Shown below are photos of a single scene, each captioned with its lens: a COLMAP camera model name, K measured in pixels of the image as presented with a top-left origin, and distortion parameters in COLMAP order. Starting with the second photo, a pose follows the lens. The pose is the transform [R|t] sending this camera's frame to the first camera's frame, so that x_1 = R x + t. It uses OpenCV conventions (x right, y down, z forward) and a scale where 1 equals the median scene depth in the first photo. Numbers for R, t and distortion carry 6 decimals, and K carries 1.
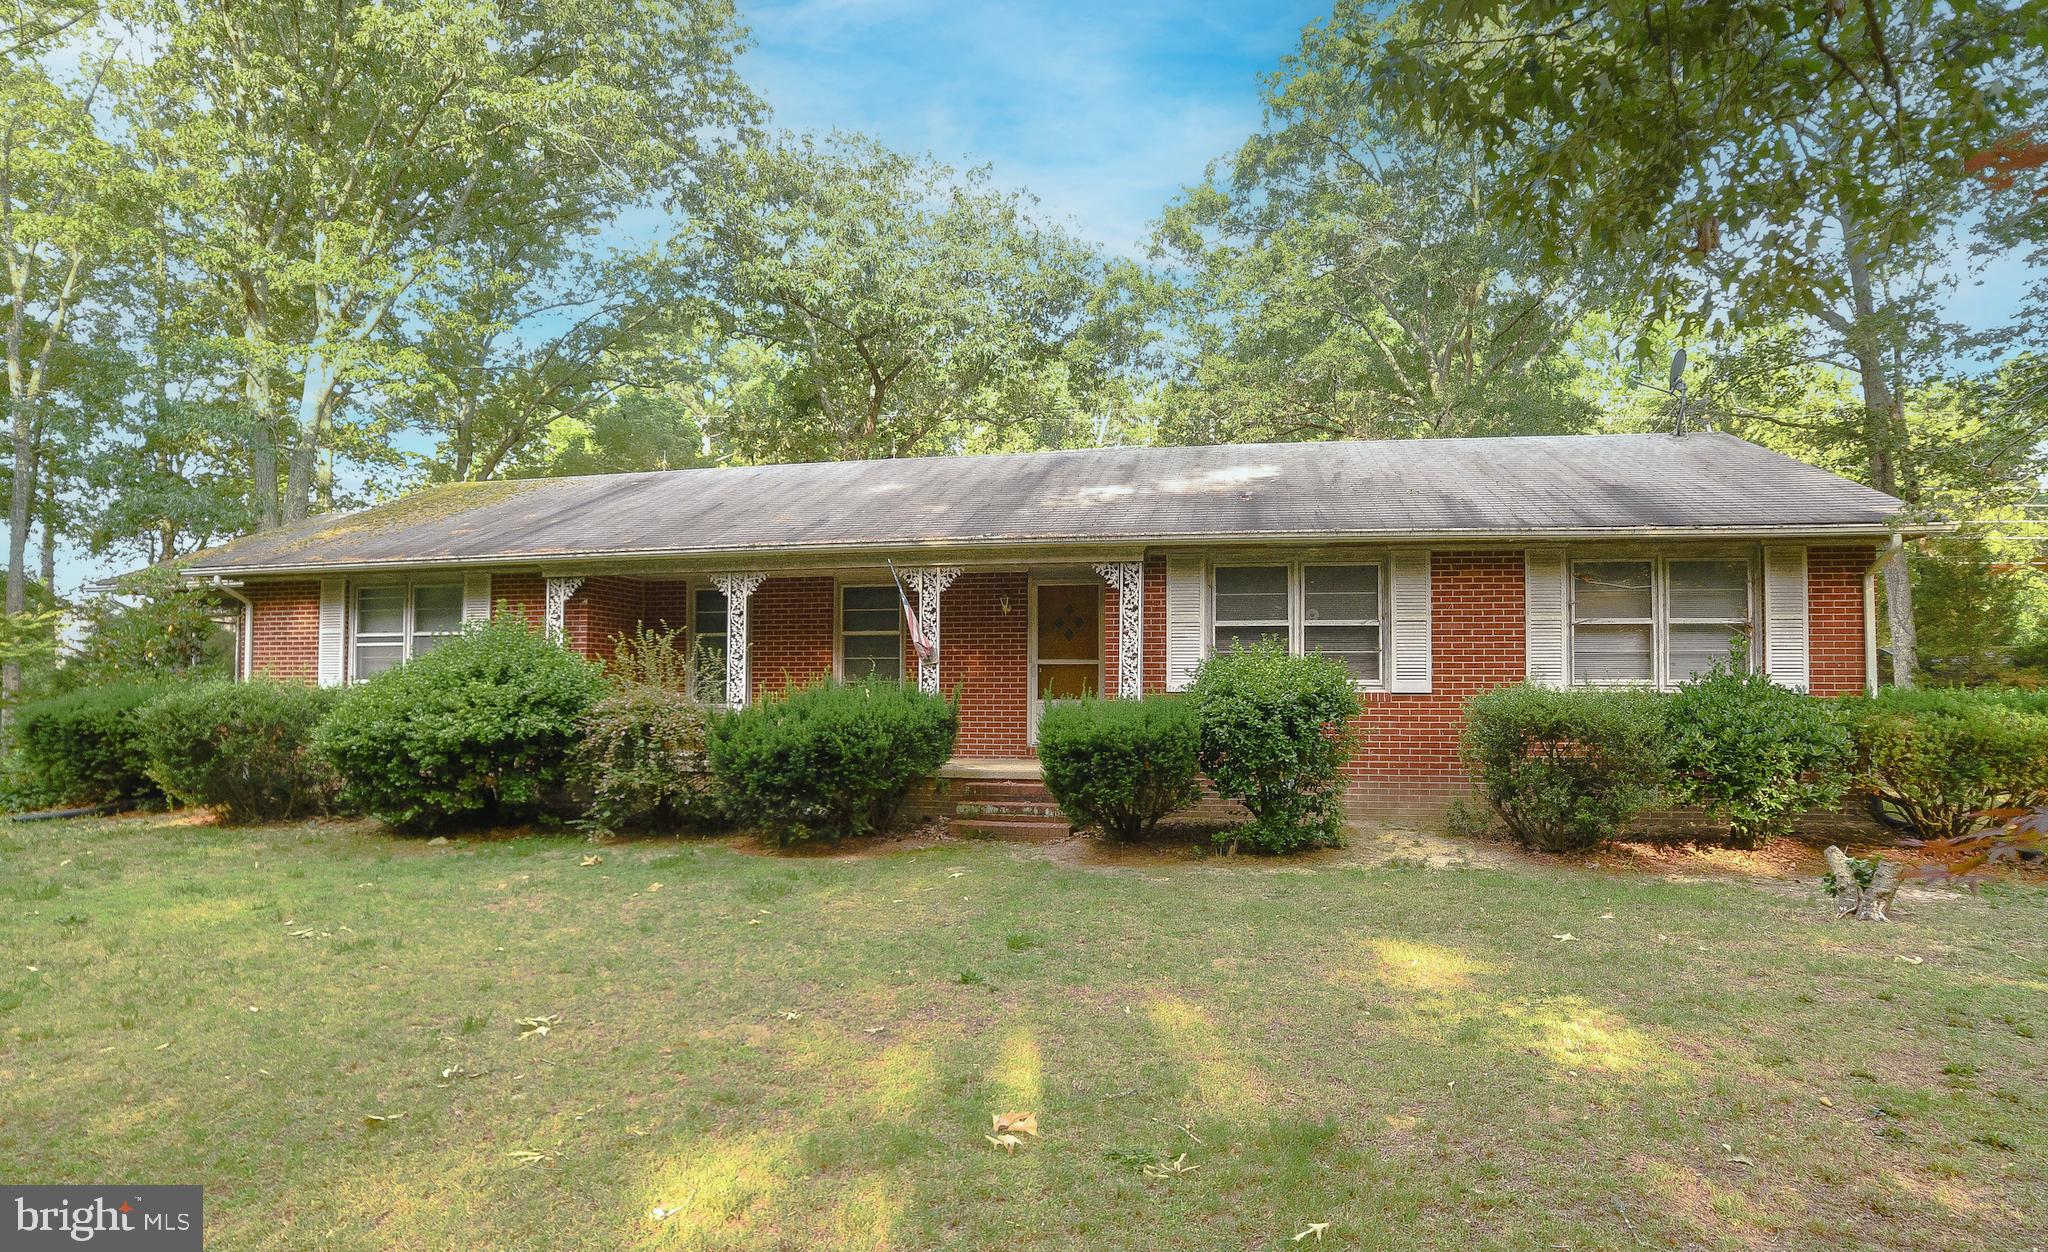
lens RADIAL K [[971.5, 0, 1024.0], [0, 971.5, 626.0], [0, 0, 1]] dist [0.000480, 0.000055]
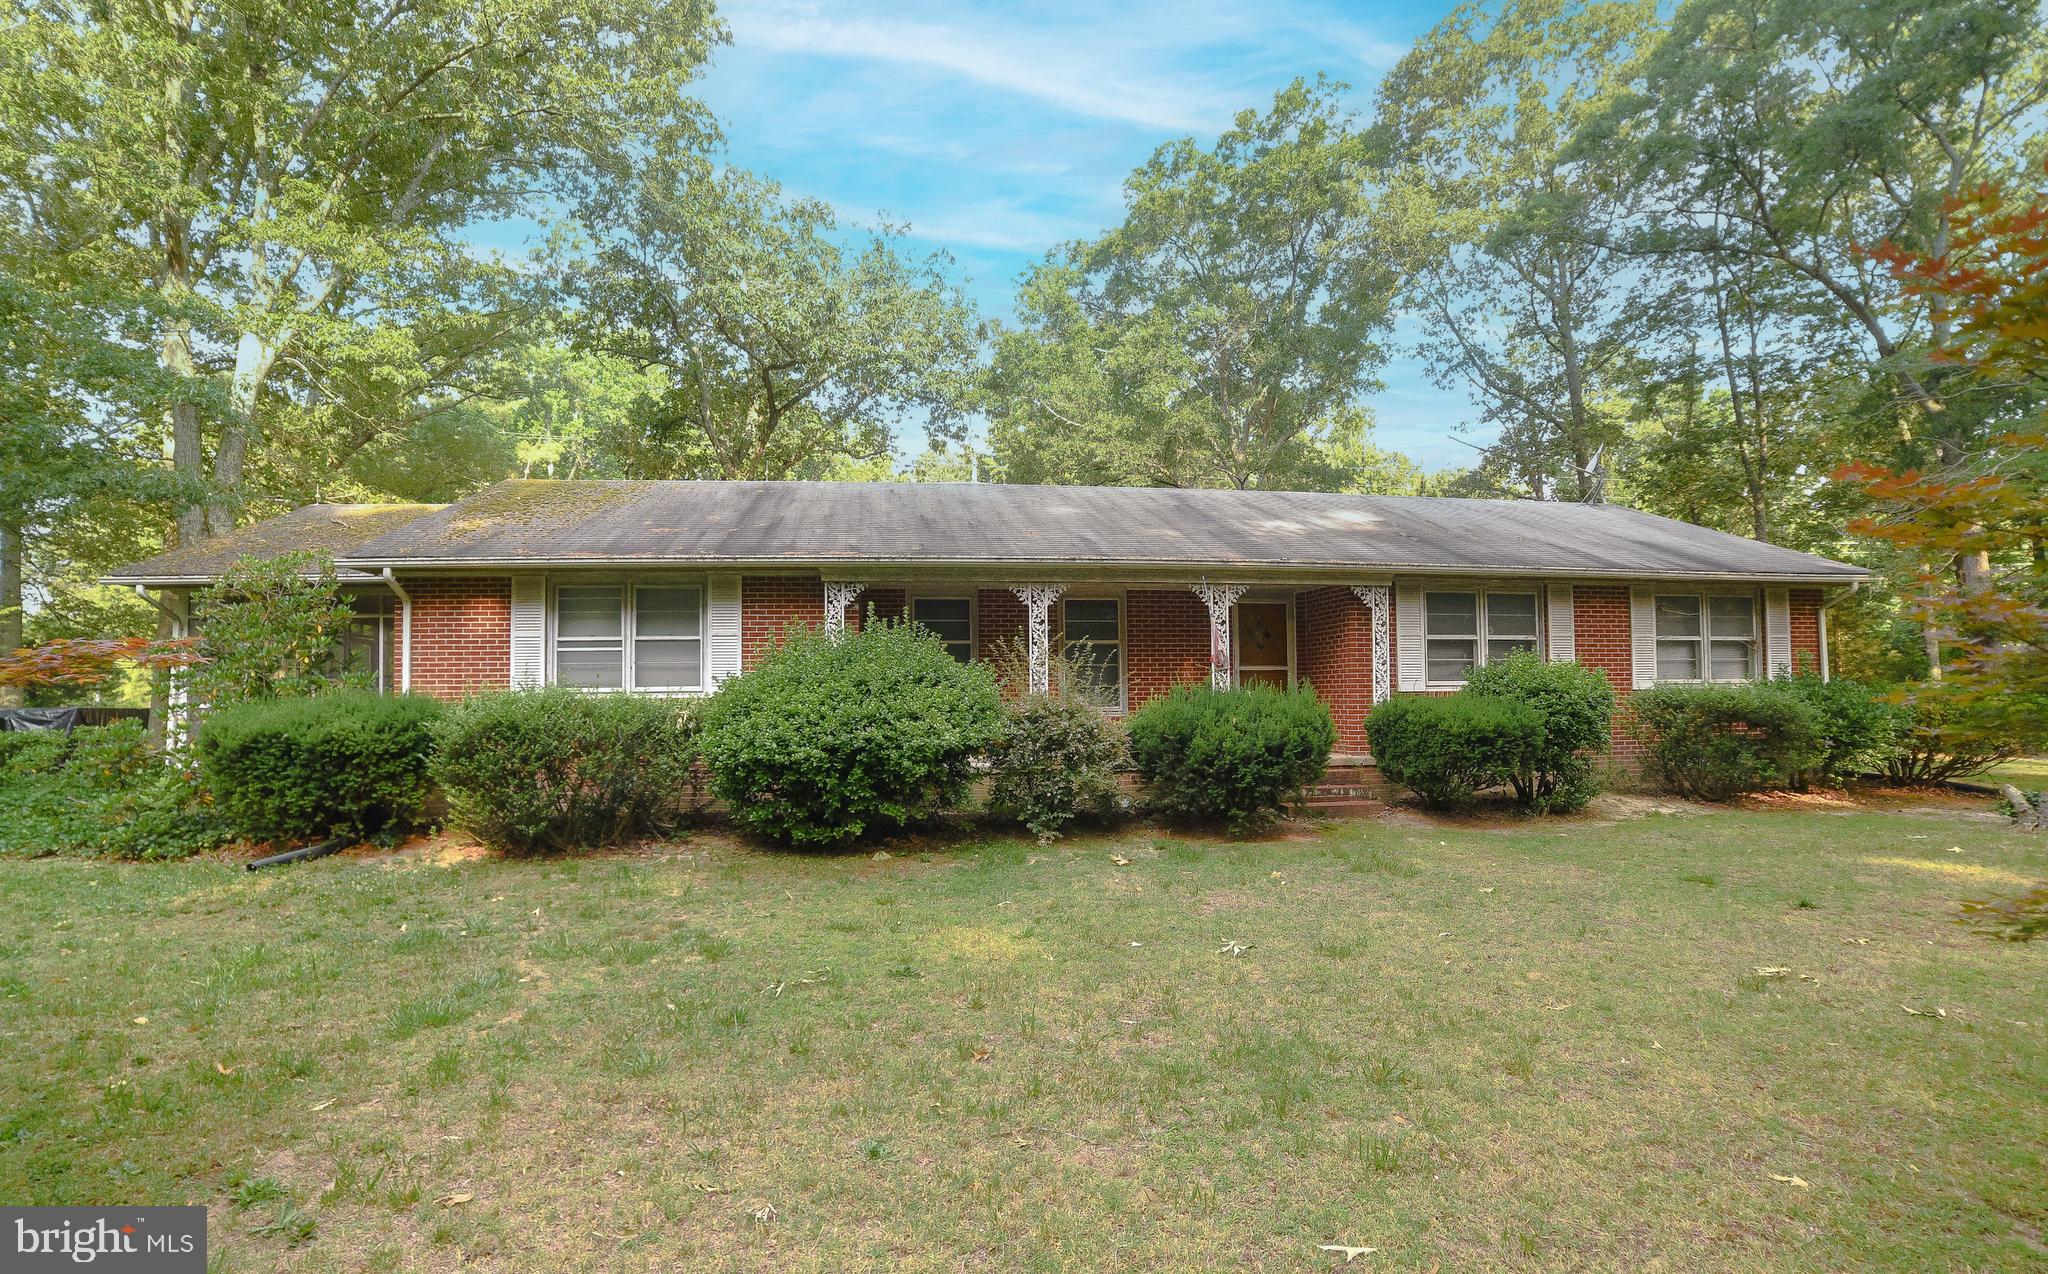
lens RADIAL K [[823.4, 0, 1024.0], [0, 823.4, 637.0], [0, 0, 1]] dist [-0.002039, -0.000085]
pose [[0.944789, 0.011536, 0.327475, -0.638328], [-0.010881, 0.999933, -0.003834, 0.007817], [-0.327497, 0.000059, 0.944852, 0.159915]]
